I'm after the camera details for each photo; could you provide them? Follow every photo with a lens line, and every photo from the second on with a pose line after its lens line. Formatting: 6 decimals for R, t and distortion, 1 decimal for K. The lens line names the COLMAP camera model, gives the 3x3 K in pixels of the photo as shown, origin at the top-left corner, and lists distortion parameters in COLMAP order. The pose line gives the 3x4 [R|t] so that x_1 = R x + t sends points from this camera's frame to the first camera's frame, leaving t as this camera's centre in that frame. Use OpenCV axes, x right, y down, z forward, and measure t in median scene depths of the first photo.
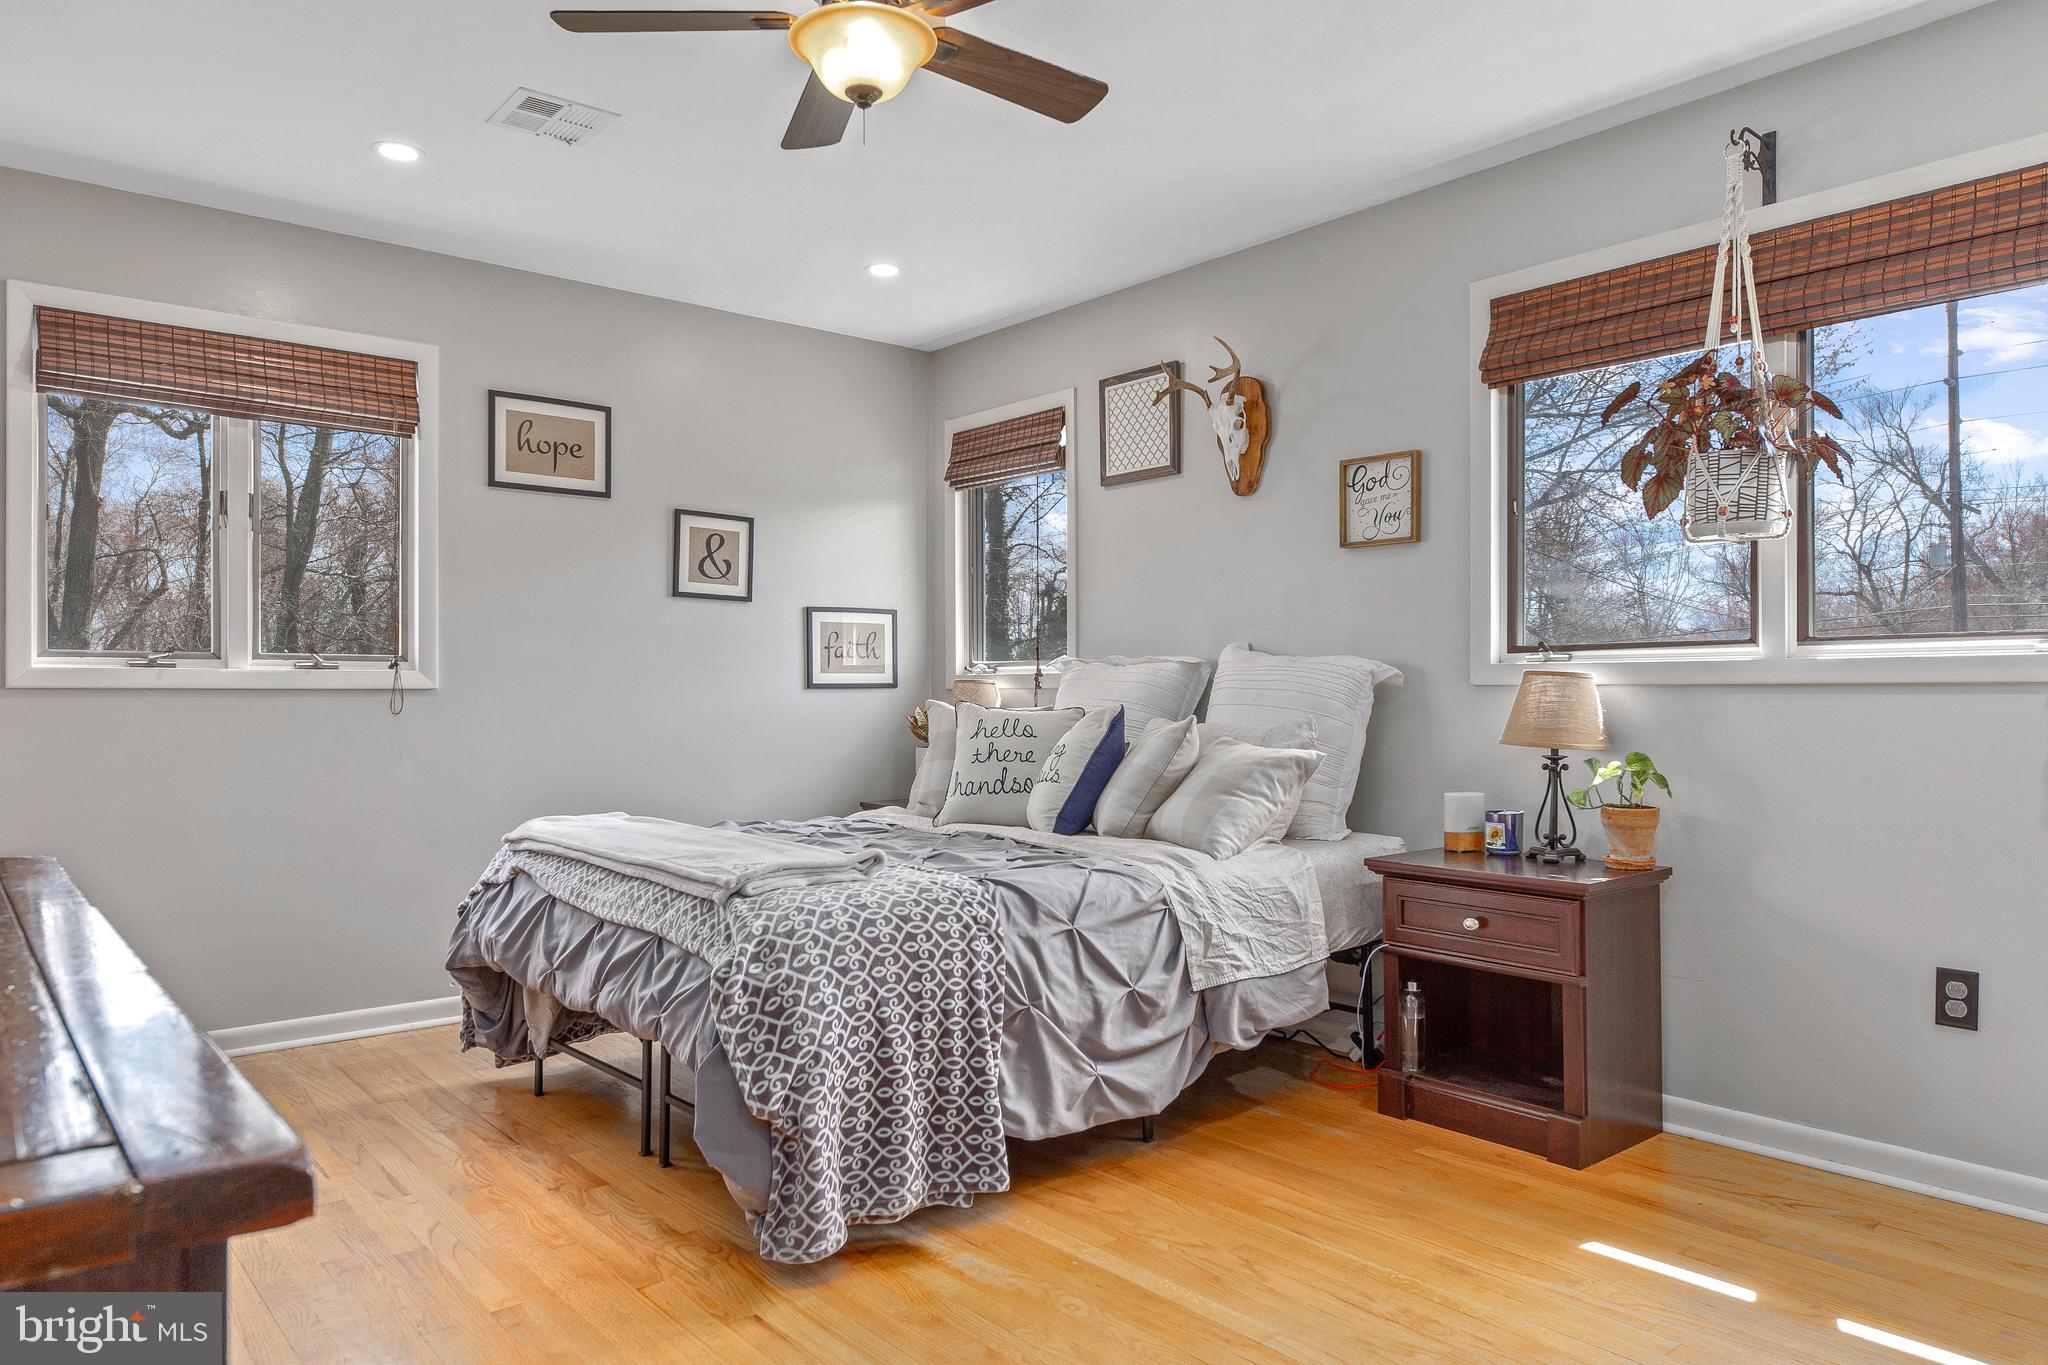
lens RADIAL K [[1334.0, 0, 1025.2], [0, 1334.0, 702.9], [0, 0, 1]] dist [0.001294, -0.001502]
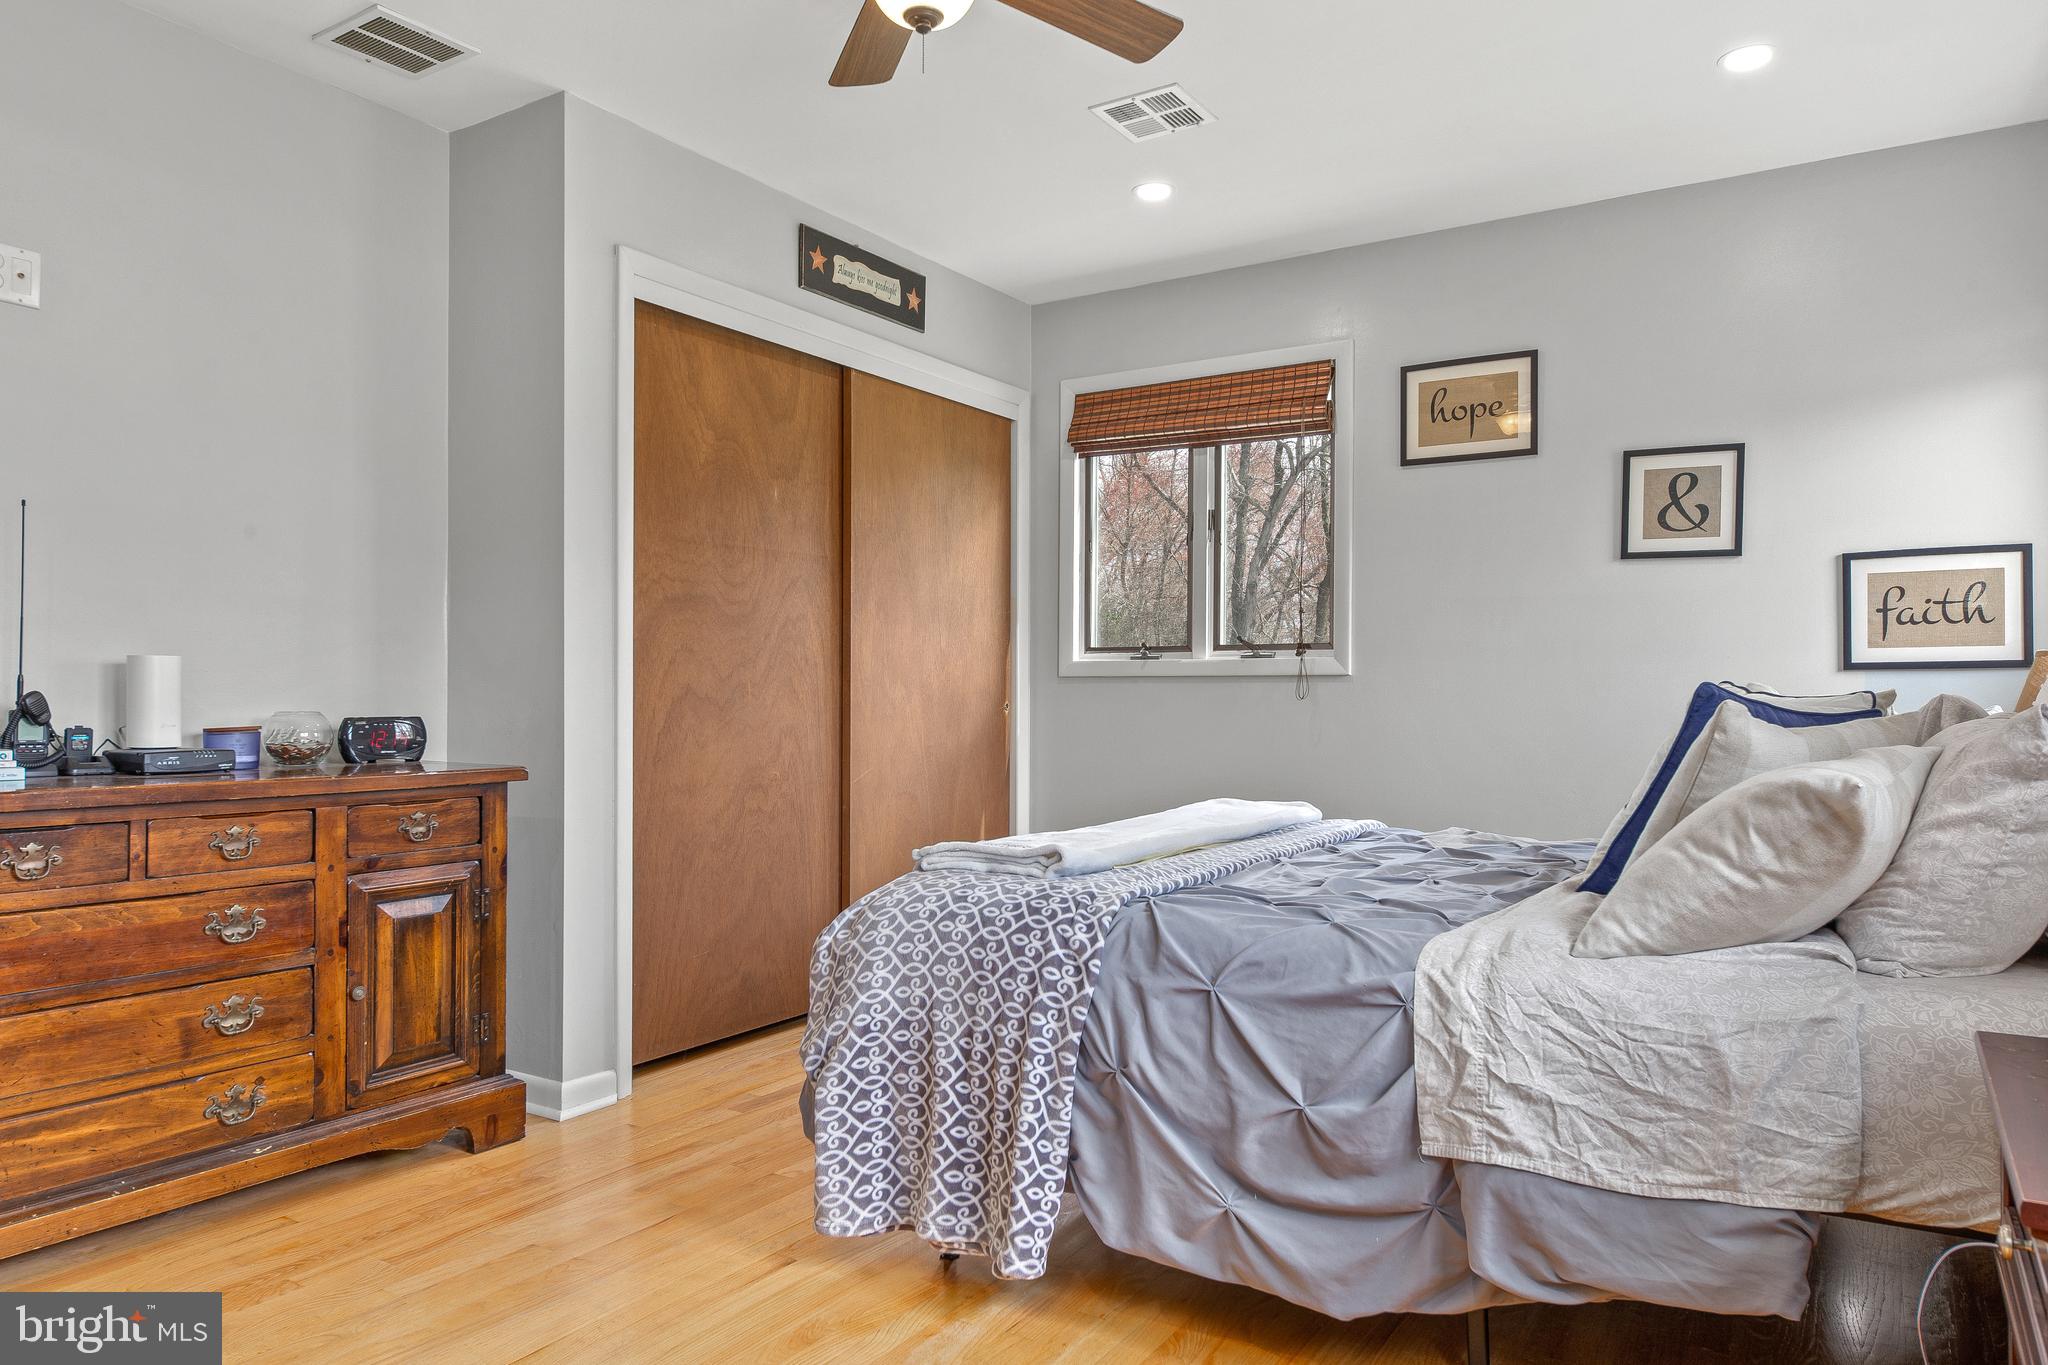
lens RADIAL K [[1334.0, 0, 1025.2], [0, 1334.0, 702.9], [0, 0, 1]] dist [0.001294, -0.001502]
pose [[0.307151, 0.007391, -0.951632, 0.640435], [-0.009178, 0.999946, 0.004804, 0.011859], [0.951617, 0.007259, 0.307202, 0.642398]]
